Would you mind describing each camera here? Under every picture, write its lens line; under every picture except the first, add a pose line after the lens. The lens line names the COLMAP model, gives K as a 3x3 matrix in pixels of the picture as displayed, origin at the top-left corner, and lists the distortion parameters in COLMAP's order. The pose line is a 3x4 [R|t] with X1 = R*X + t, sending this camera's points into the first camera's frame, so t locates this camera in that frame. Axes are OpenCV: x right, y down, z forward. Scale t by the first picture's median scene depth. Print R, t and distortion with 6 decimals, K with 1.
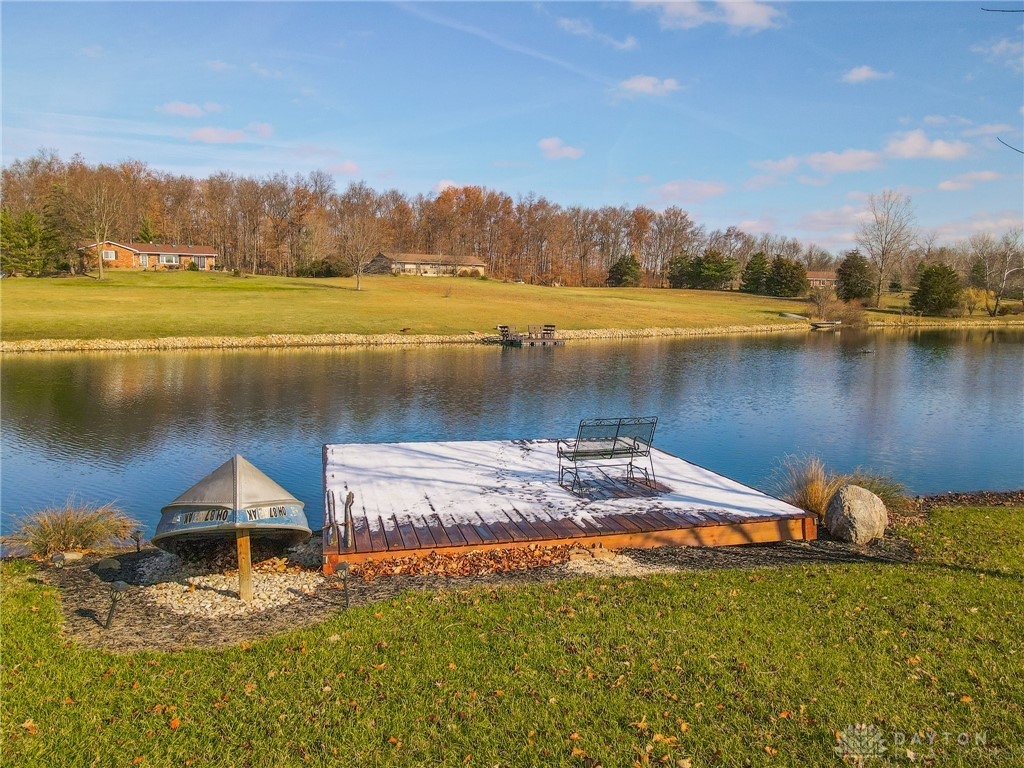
lens RADIAL K [[754.1, 0, 510.5], [0, 754.1, 383.1], [0, 0, 1]] dist [0.001526, 0.021241]
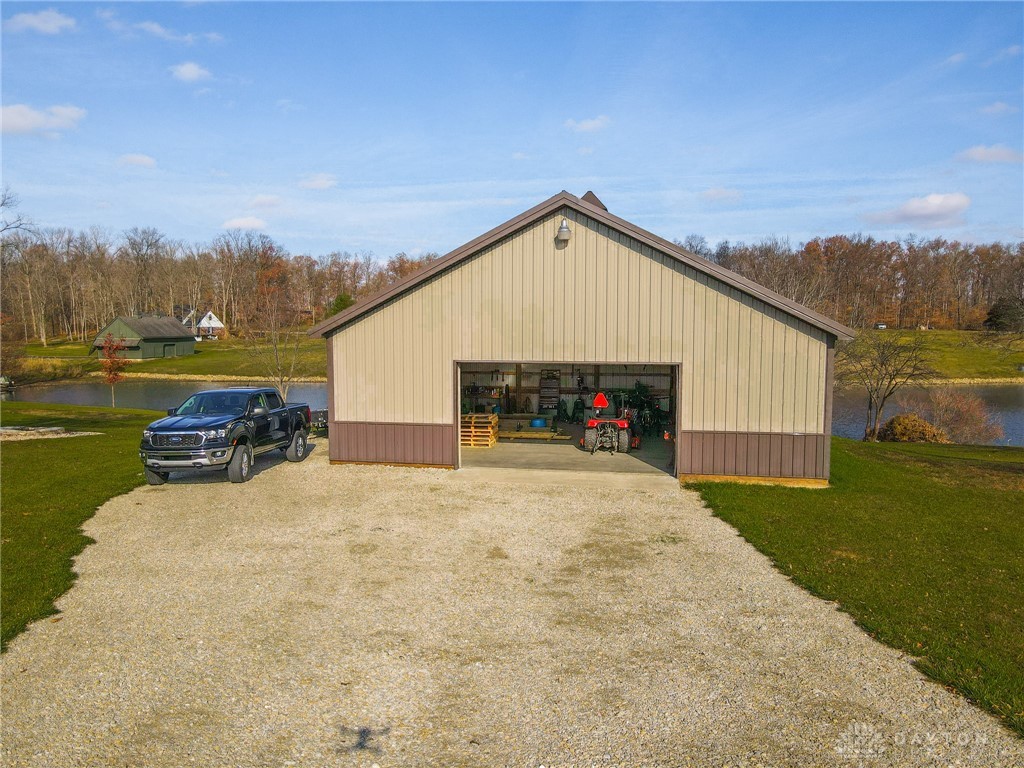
lens RADIAL K [[754.1, 0, 511.4], [0, 754.1, 385.4], [0, 0, 1]] dist [0.001526, 0.021241]
pose [[0.808787, 0.036468, -0.586970, 0.307872], [-0.059373, 0.998039, -0.019803, -0.005439], [0.585097, 0.050866, 0.809367, -0.168544]]
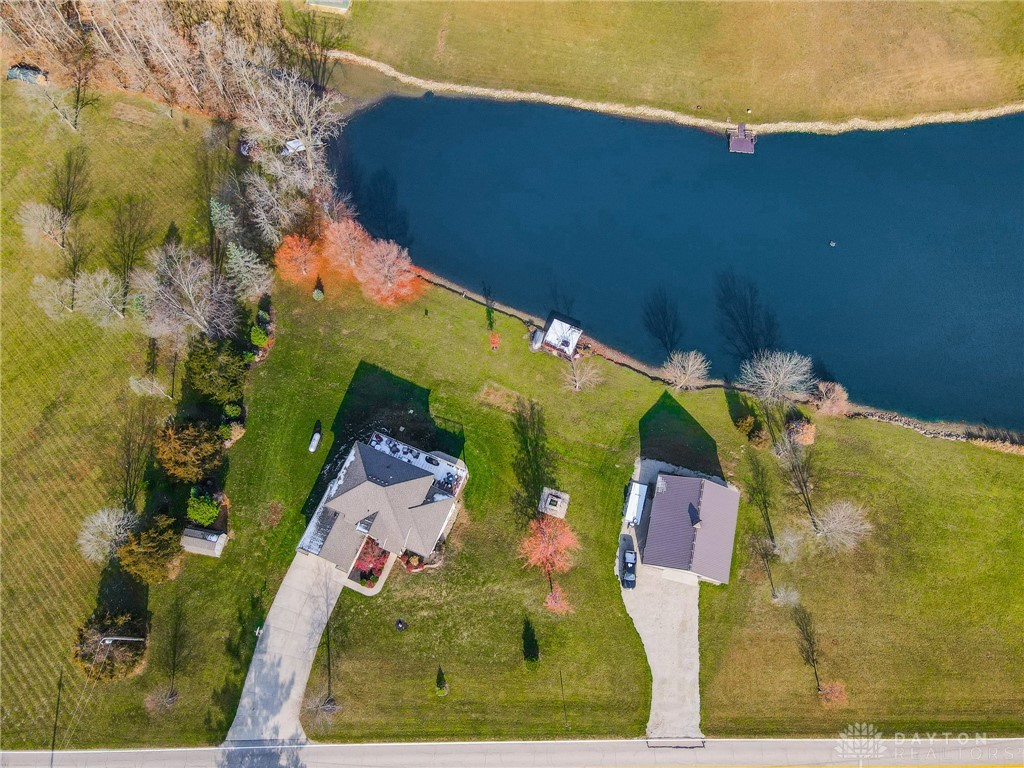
lens RADIAL K [[754.1, 0, 511.9], [0, 754.1, 384.4], [0, 0, 1]] dist [0.001526, 0.021241]
pose [[0.778806, 0.578180, -0.243247, 0.192395], [-0.057797, 0.452285, 0.889999, -0.712041], [0.624596, -0.679078, 0.385659, -0.327319]]
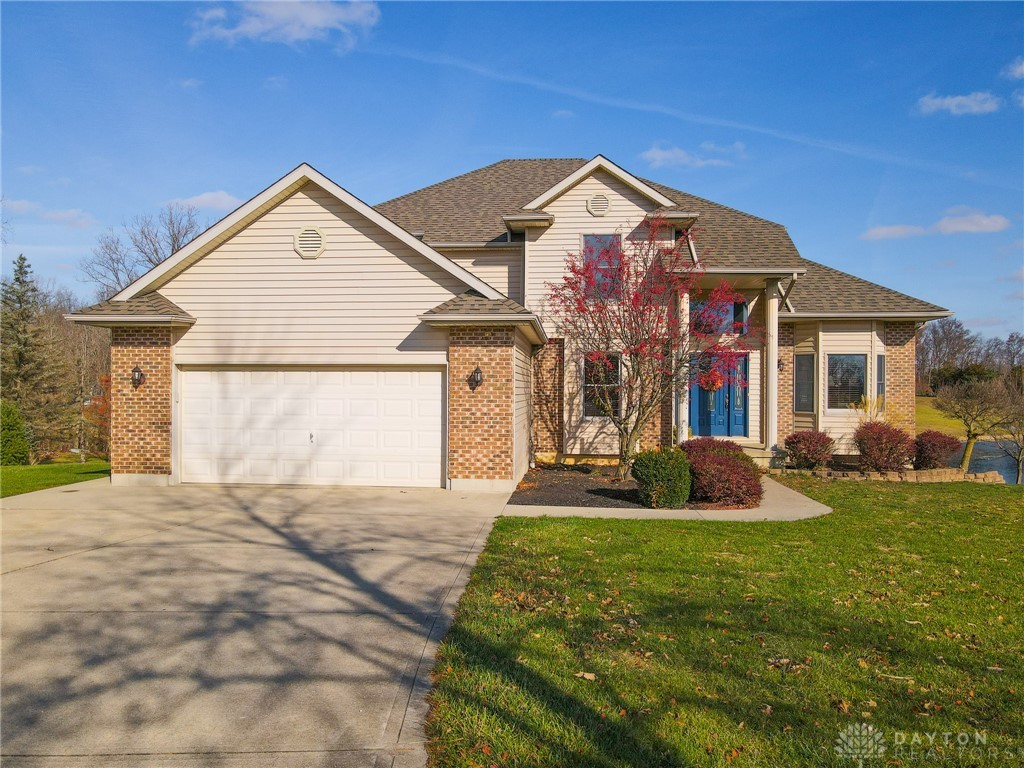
lens RADIAL K [[754.1, 0, 518.3], [0, 754.1, 389.0], [0, 0, 1]] dist [0.001526, 0.021241]
pose [[0.936894, -0.004572, -0.349583, 0.033524], [-0.035064, 0.993644, -0.106967, 0.007811], [0.347850, 0.112475, 0.930779, -0.347741]]
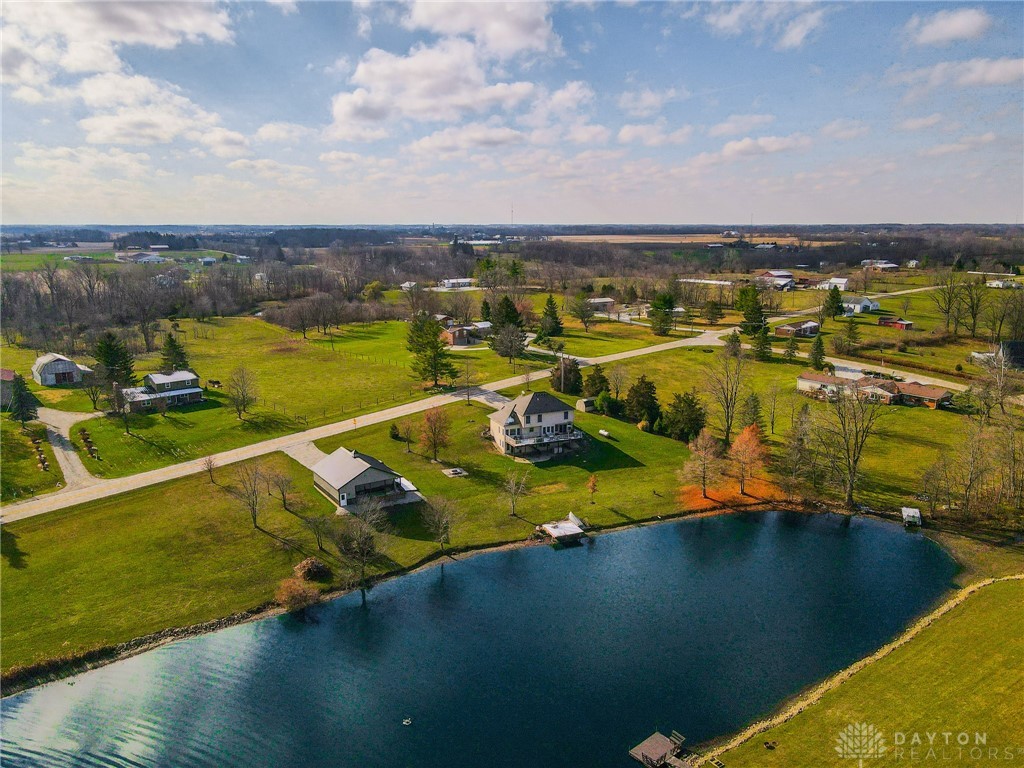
lens RADIAL K [[754.1, 0, 516.7], [0, 754.1, 384.8], [0, 0, 1]] dist [0.001526, 0.021241]
pose [[-0.988711, 0.016290, -0.148944, 0.174285], [-0.032754, 0.946531, 0.320947, -0.409801], [0.146208, 0.322203, -0.935312, 0.790115]]
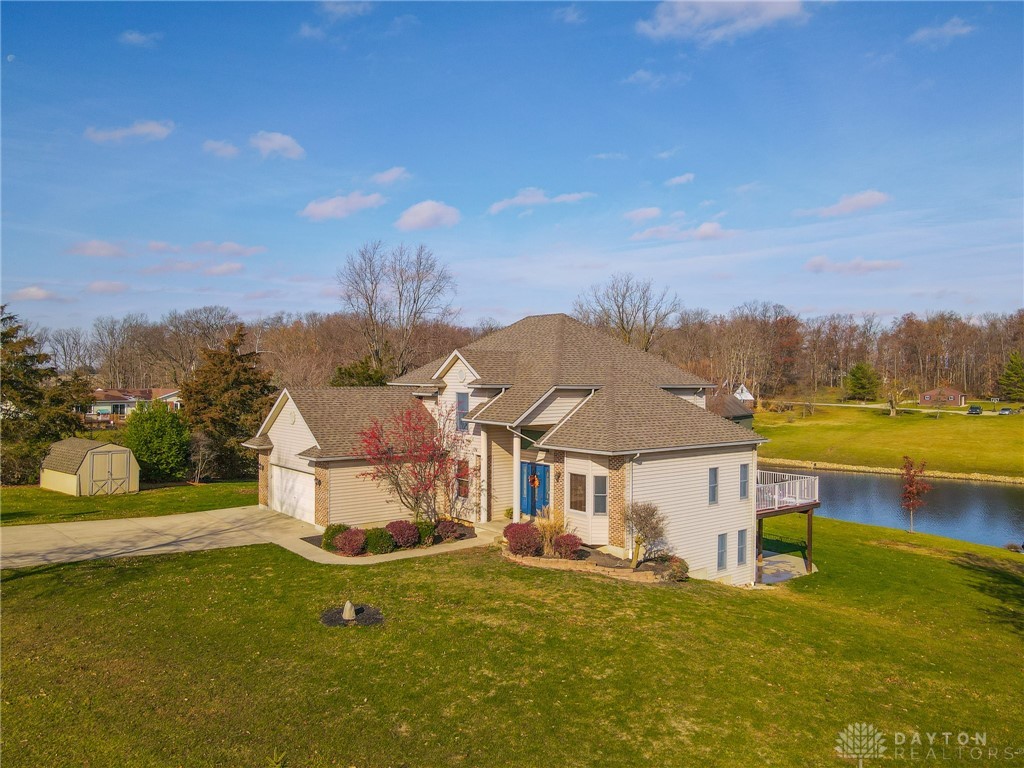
lens RADIAL K [[754.1, 0, 513.4], [0, 754.1, 381.8], [0, 0, 1]] dist [0.001526, 0.021241]
pose [[0.393337, -0.002027, -0.919392, 0.200953], [-0.104692, 0.993394, -0.046979, -0.024521], [0.913414, 0.114732, 0.390526, -0.303228]]
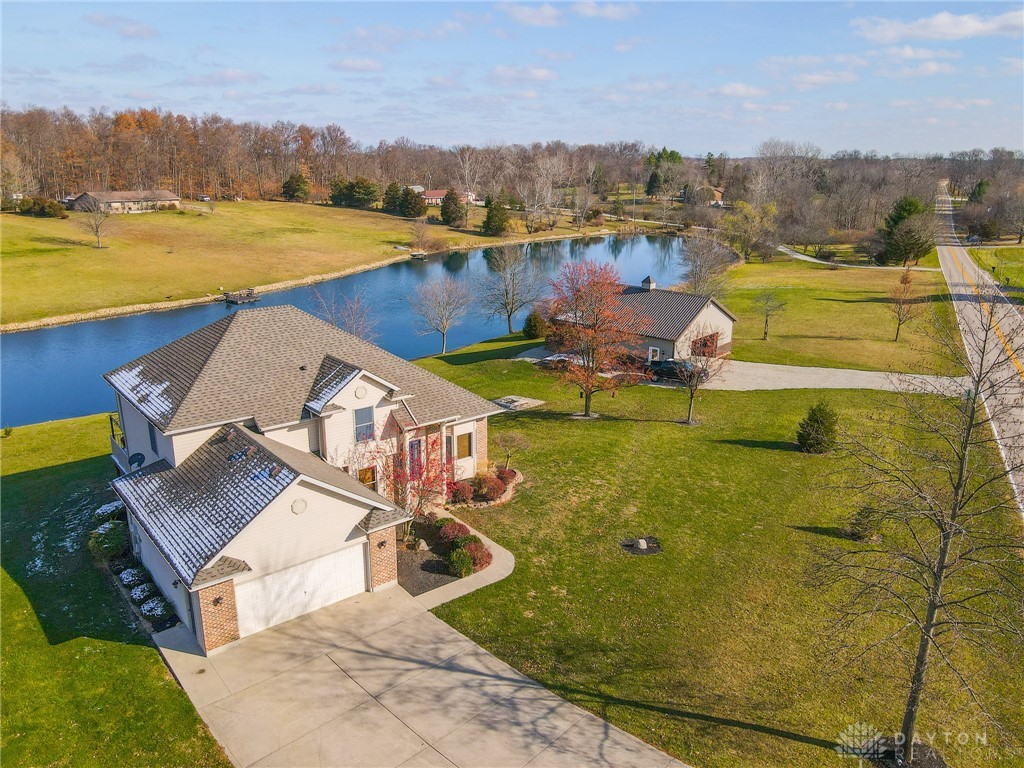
lens RADIAL K [[754.1, 0, 502.5], [0, 754.1, 382.8], [0, 0, 1]] dist [0.001526, 0.021241]
pose [[0.923192, -0.114376, 0.366926, -0.037764], [0.046389, 0.980873, 0.189038, -0.076239], [-0.381529, -0.157497, 0.910840, -0.446824]]
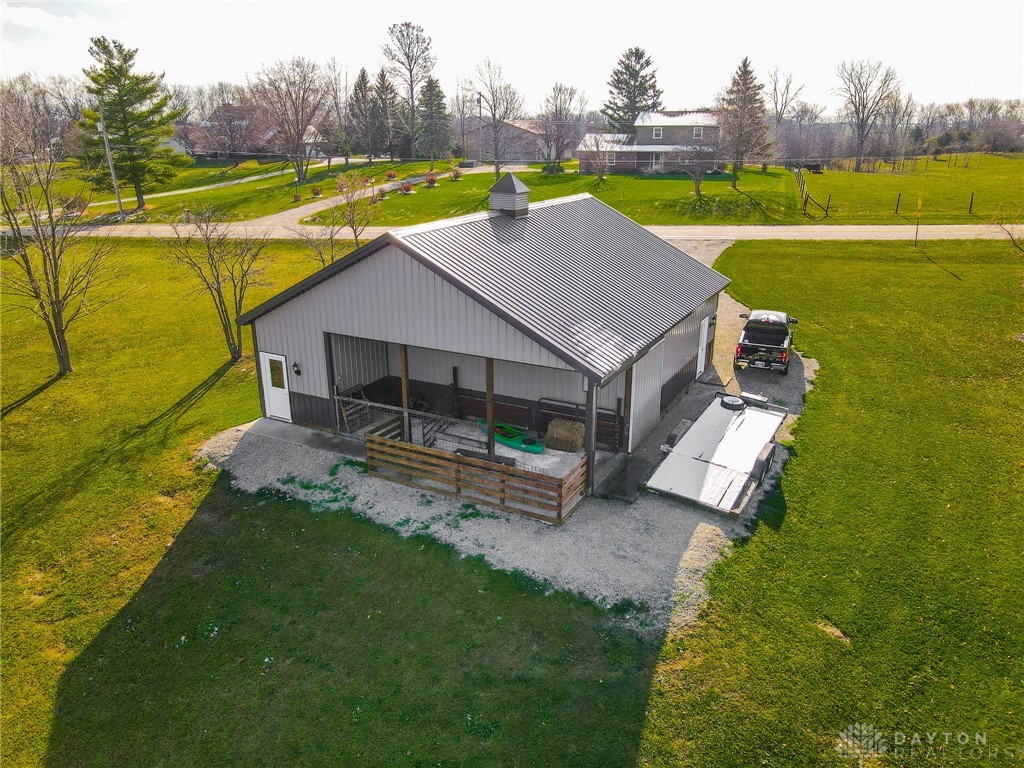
lens RADIAL K [[754.1, 0, 514.6], [0, 754.1, 392.5], [0, 0, 1]] dist [0.001526, 0.021241]
pose [[-0.595083, -0.277723, 0.754152, 0.093551], [0.087112, 0.910573, 0.404064, -0.070913], [-0.798929, 0.306148, -0.517674, 0.059803]]
